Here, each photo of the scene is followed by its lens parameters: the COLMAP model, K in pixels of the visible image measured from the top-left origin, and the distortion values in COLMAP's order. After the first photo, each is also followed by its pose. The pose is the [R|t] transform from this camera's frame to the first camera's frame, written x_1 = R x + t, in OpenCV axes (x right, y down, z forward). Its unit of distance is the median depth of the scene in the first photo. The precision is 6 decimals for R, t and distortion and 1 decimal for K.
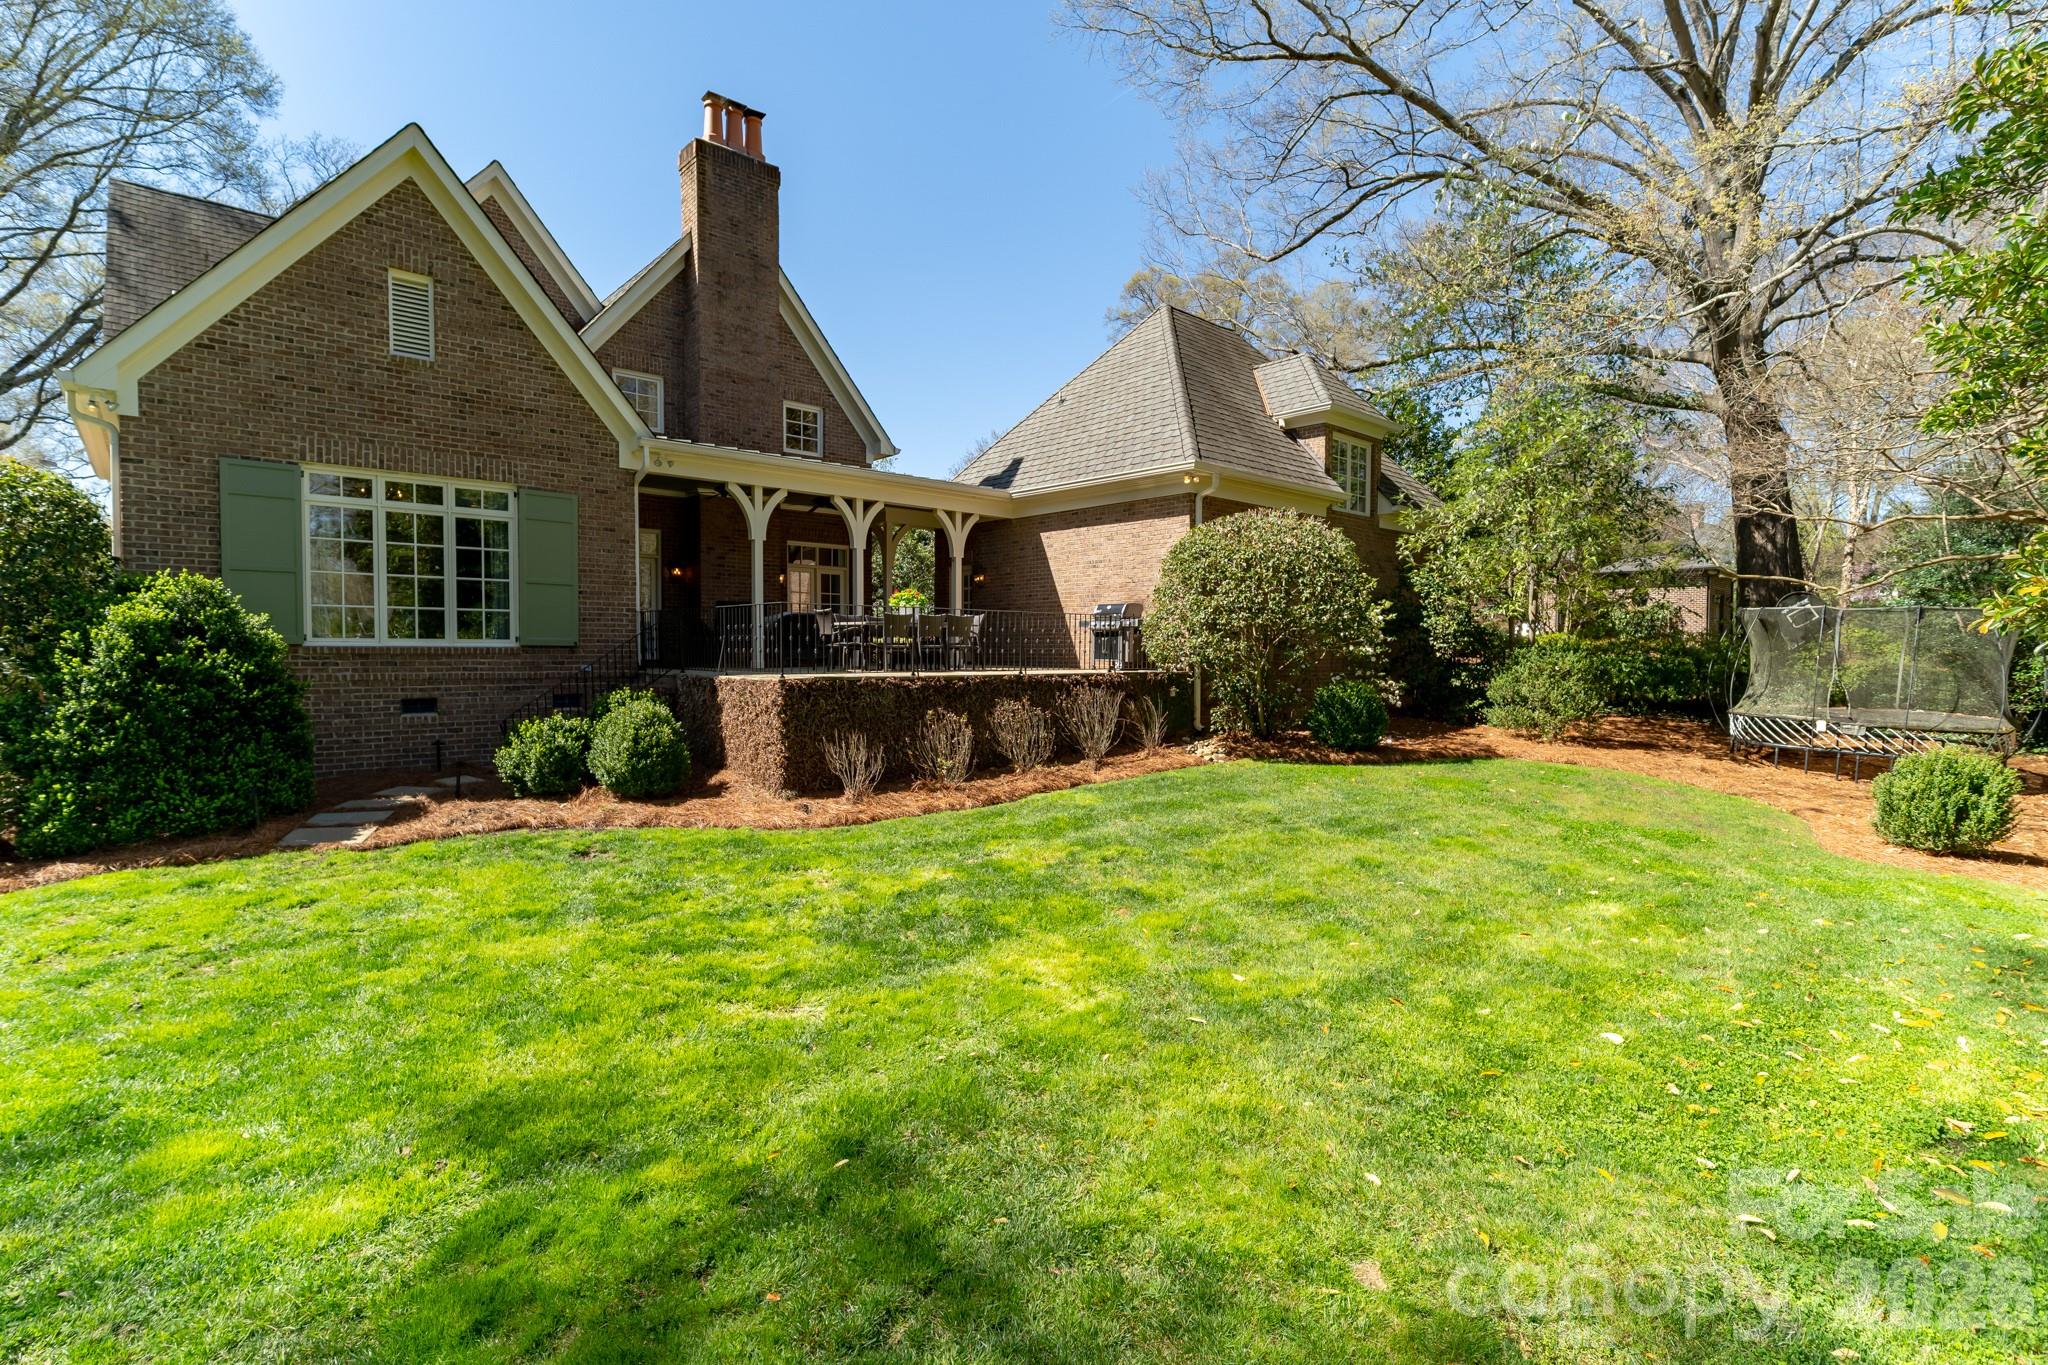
lens RADIAL K [[947.3, 0, 1024.0], [0, 947.3, 682.5], [0, 0, 1]] dist [-0.003360, -0.000271]
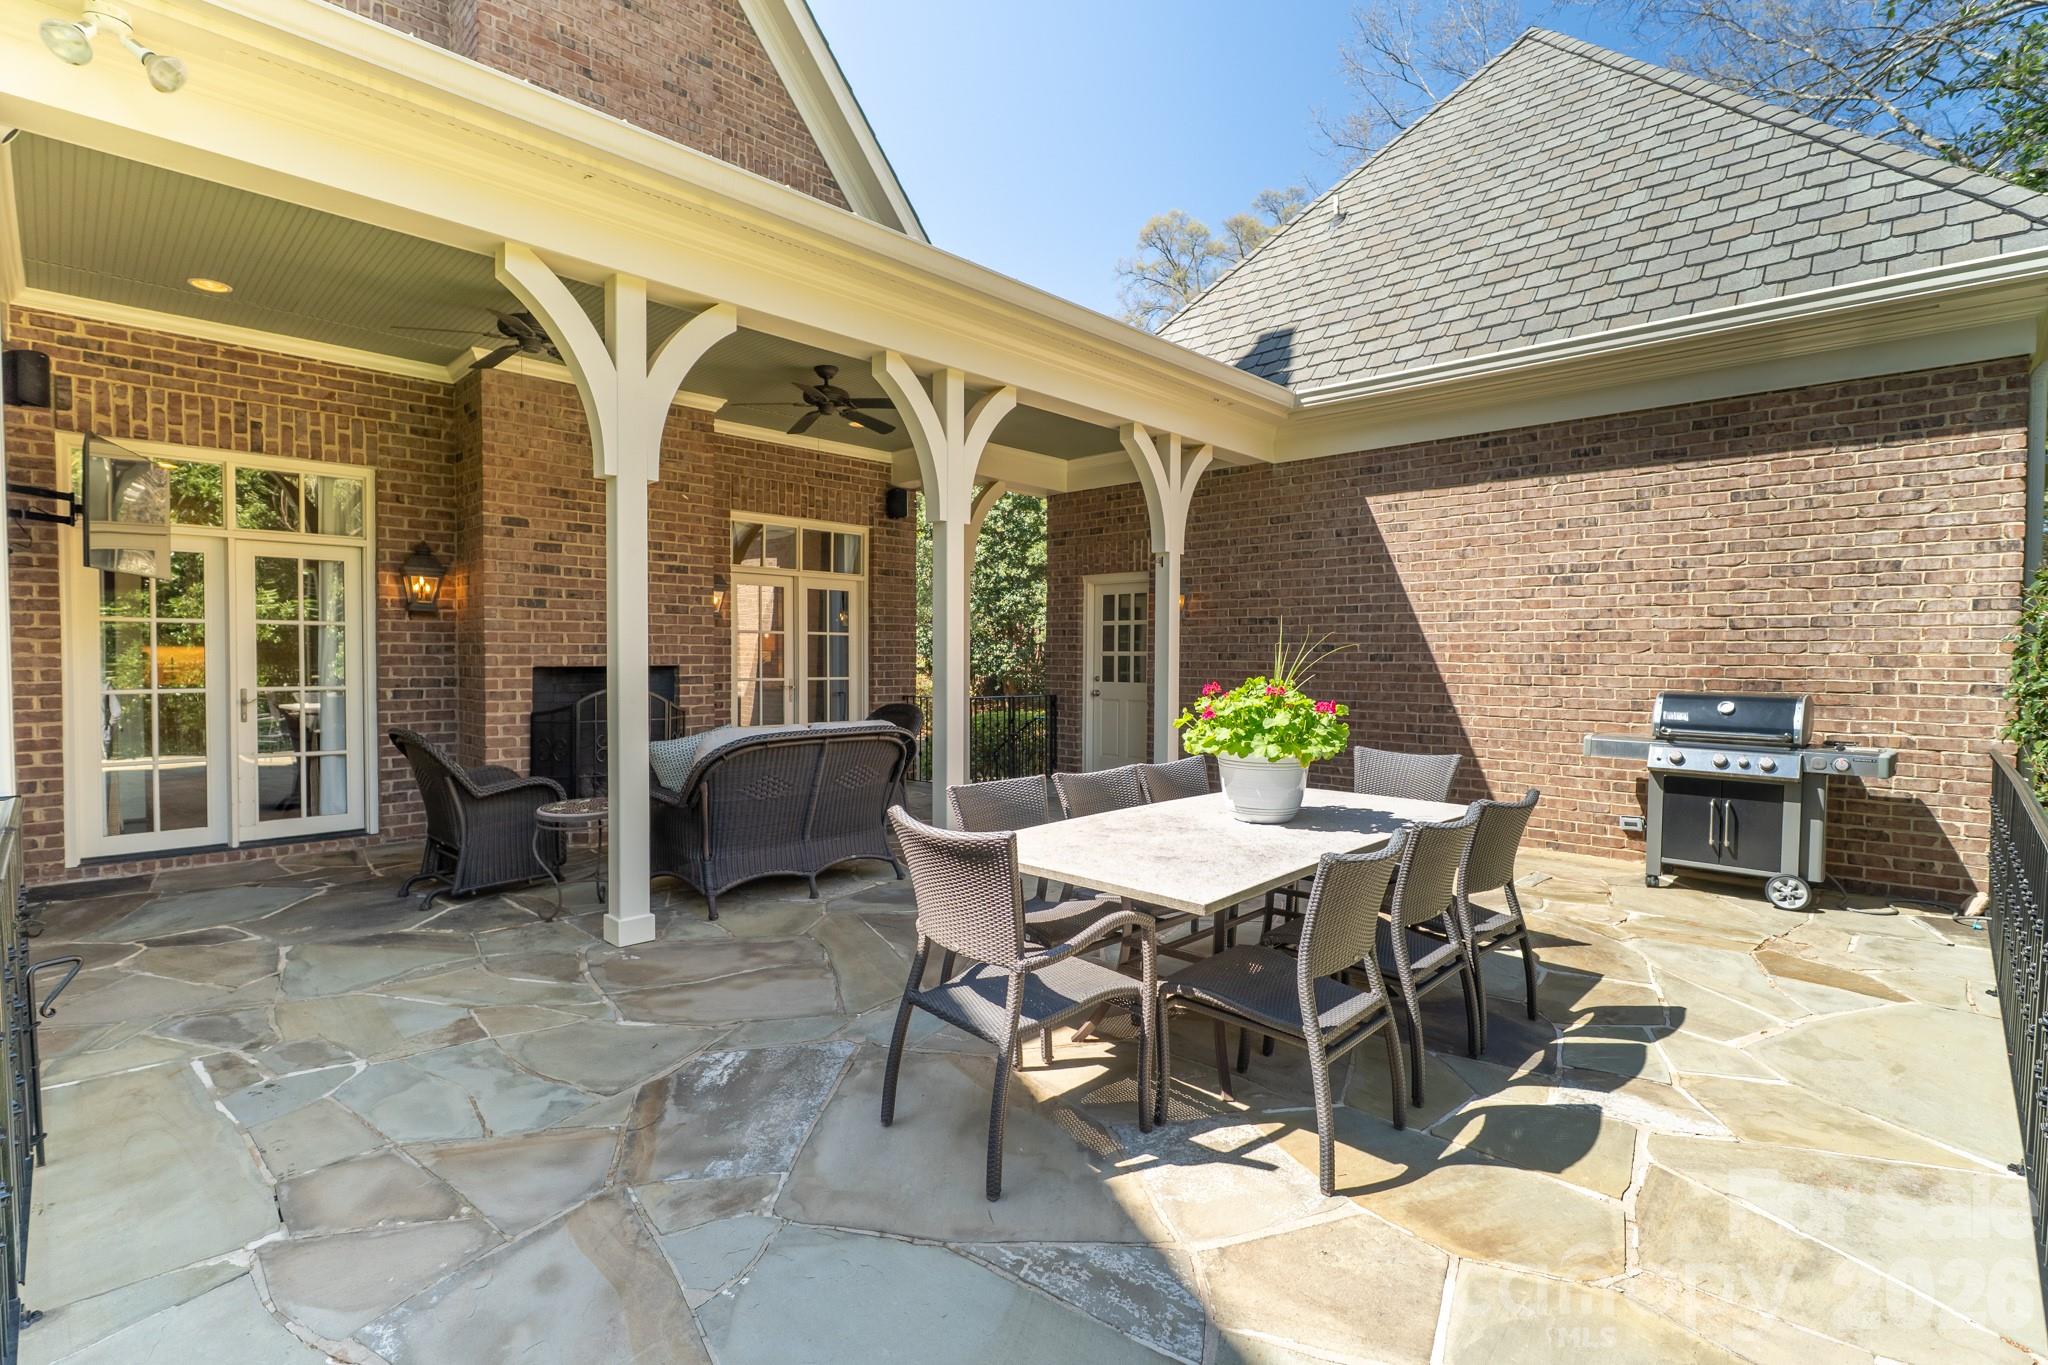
lens RADIAL K [[947.3, 0, 1024.0], [0, 947.3, 682.5], [0, 0, 1]] dist [-0.003360, -0.000271]
pose [[0.998068, 0.003313, 0.062039, -0.200714], [-0.003168, 0.999992, -0.002438, -0.099130], [-0.062047, 0.002236, 0.998071, 0.786635]]
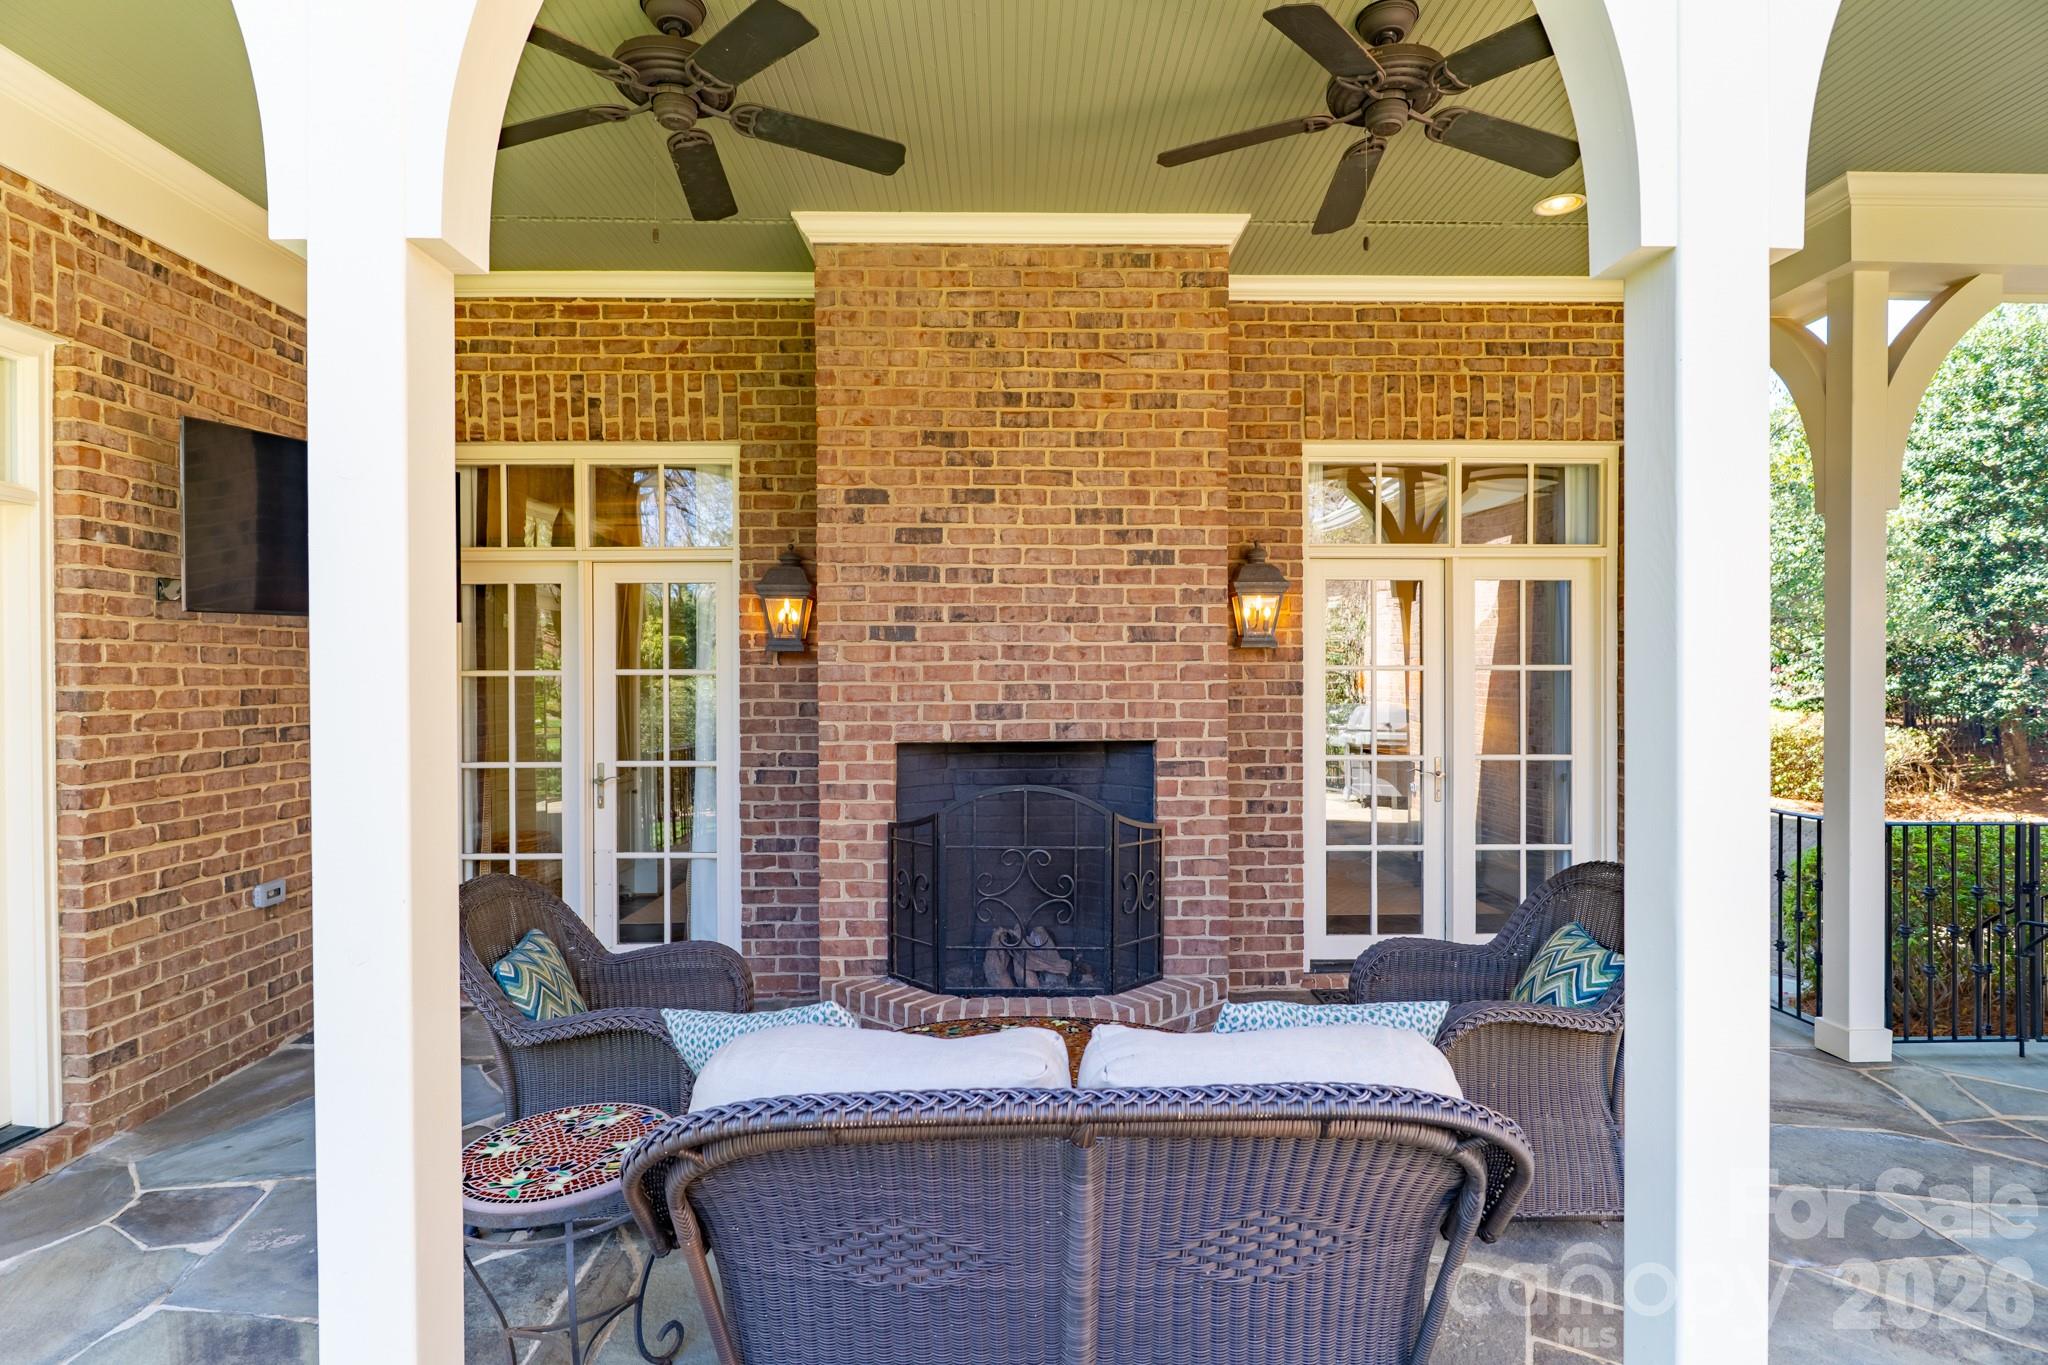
lens RADIAL K [[1052.0, 0, 1024.0], [0, 1052.0, 682.5], [0, 0, 1]] dist [-0.002327, 0.000123]
pose [[0.759164, 0.002756, -0.650893, -0.189925], [-0.017095, 0.999731, -0.015705, -0.119628], [0.650674, 0.023049, 0.759007, 1.052454]]
